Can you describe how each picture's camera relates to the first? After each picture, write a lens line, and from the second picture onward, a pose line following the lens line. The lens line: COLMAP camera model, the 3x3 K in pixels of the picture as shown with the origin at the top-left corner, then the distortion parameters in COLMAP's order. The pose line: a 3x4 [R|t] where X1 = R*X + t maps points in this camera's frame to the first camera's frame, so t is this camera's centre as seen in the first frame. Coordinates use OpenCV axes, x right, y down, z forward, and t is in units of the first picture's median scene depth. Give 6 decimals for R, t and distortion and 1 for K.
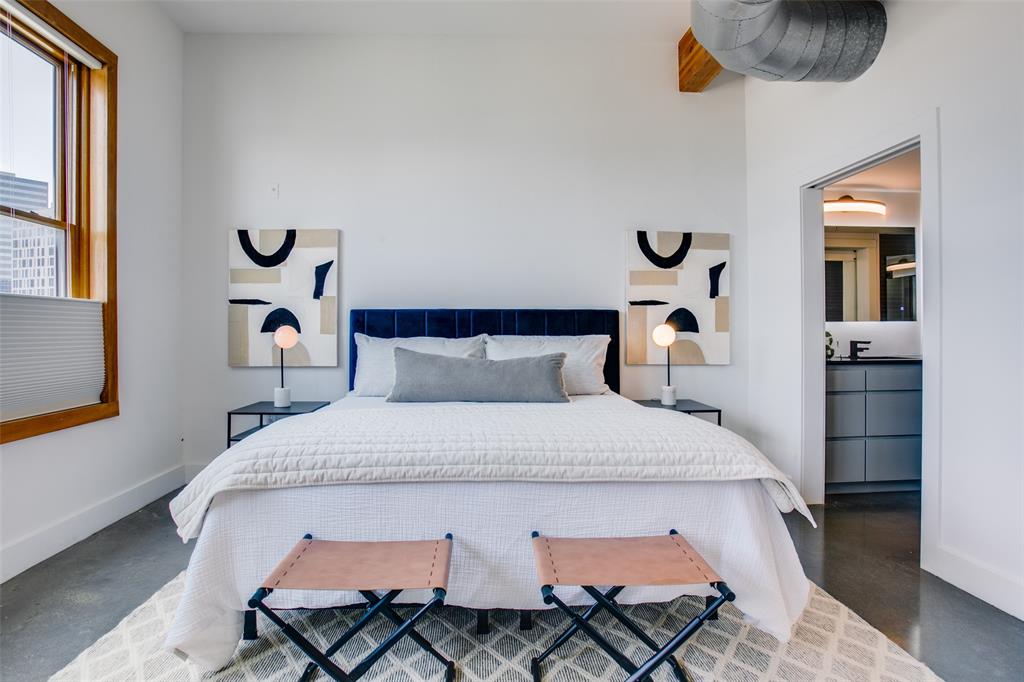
lens RADIAL K [[535.5, 0, 507.5], [0, 535.5, 346.1], [0, 0, 1]] dist [-0.070467, 0.040600]
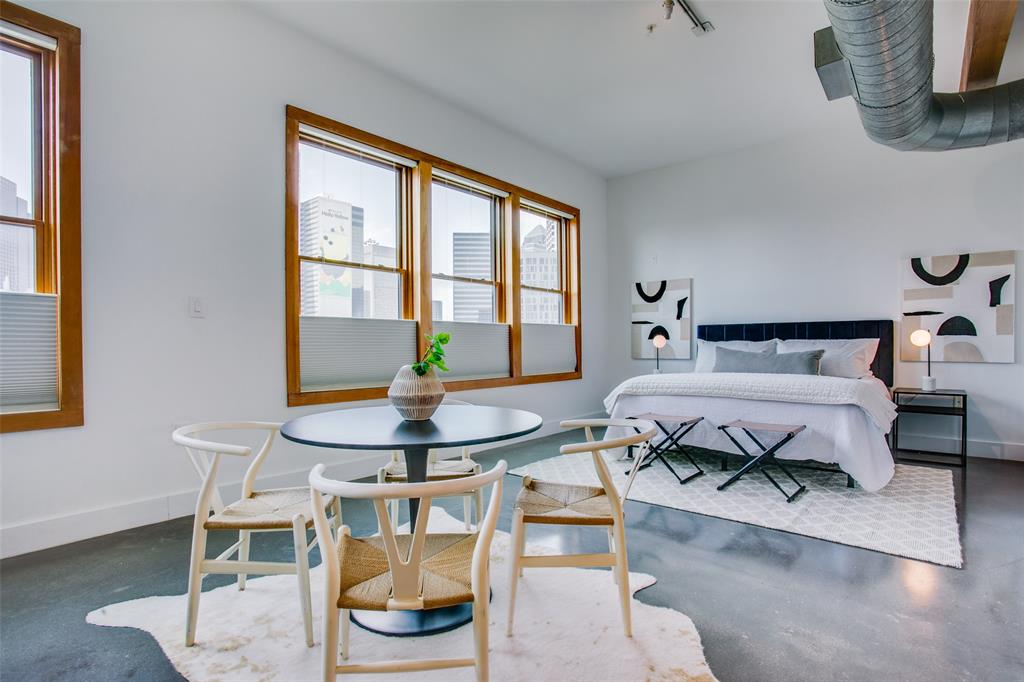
lens RADIAL K [[535.5, 0, 507.5], [0, 535.5, 346.1], [0, 0, 1]] dist [-0.070467, 0.040600]
pose [[0.736086, -0.004559, -0.676872, 0.395413], [-0.011096, 0.999762, -0.018801, 0.034543], [0.676797, 0.021350, 0.735860, -0.632603]]
